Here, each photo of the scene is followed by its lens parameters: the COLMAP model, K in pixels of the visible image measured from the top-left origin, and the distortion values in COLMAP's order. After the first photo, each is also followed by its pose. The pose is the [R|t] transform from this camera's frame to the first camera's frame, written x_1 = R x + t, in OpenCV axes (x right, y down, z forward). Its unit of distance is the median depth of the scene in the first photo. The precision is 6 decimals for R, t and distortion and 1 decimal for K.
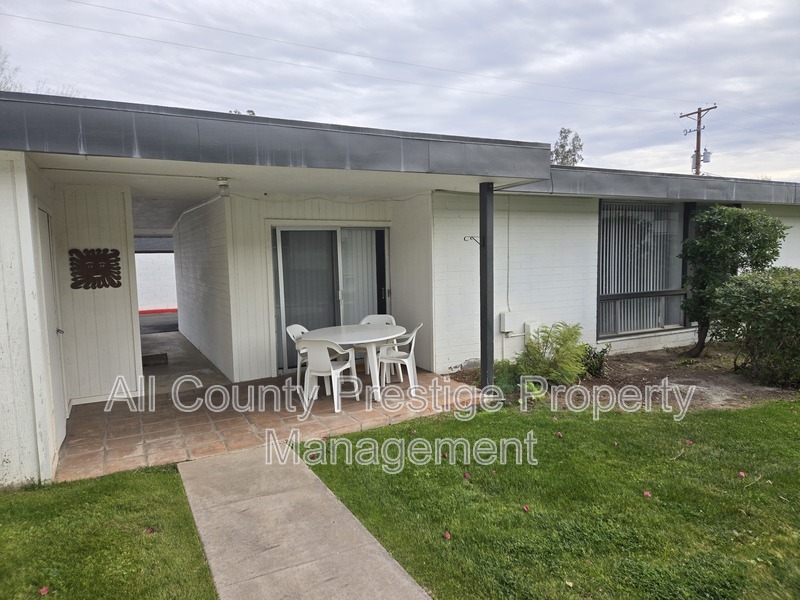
lens RADIAL K [[540.4, 0, 399.7], [0, 540.4, 297.2], [0, 0, 1]] dist [0.043195, -0.025112]
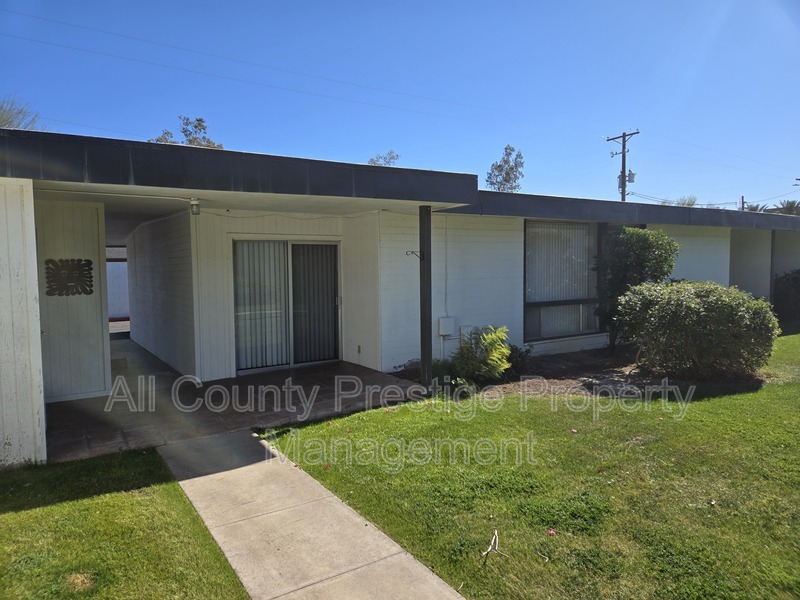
lens RADIAL K [[540.4, 0, 398.0], [0, 540.4, 303.0], [0, 0, 1]] dist [0.043195, -0.025112]
pose [[0.995601, 0.000431, 0.093691, -0.006188], [0.000430, 0.999958, -0.009171, 0.008142], [-0.093691, 0.009171, 0.995559, -0.129403]]
